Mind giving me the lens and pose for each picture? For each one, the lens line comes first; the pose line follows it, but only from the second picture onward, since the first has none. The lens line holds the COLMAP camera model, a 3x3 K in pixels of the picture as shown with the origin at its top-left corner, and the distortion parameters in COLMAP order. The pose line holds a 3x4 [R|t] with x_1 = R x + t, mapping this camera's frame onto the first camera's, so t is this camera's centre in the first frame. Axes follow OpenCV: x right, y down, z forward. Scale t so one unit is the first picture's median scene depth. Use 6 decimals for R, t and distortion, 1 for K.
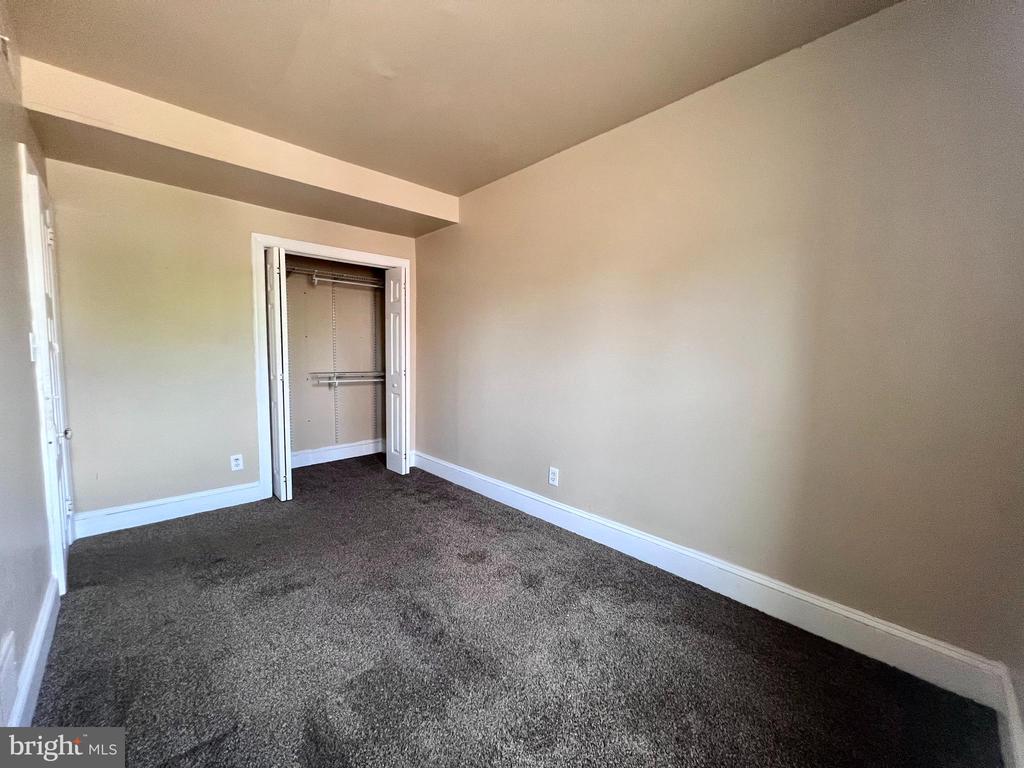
lens RADIAL K [[409.7, 0, 510.5], [0, 409.7, 384.1], [0, 0, 1]] dist [-0.001140, -0.000092]
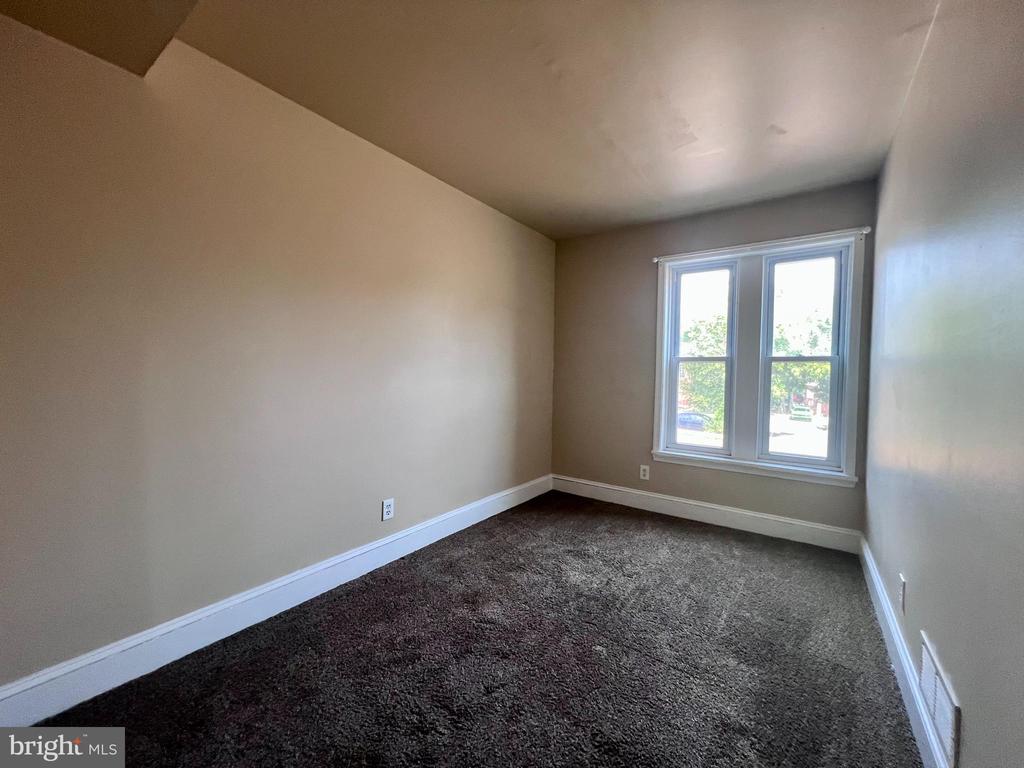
lens RADIAL K [[406.1, 0, 512.0], [0, 406.1, 384.0], [0, 0, 1]] dist [0.000114, 0.000003]
pose [[-0.197085, -0.045361, 0.979337, -0.894420], [0.062265, 0.996333, 0.058679, -0.088604], [-0.978407, 0.072543, -0.193537, 0.999591]]
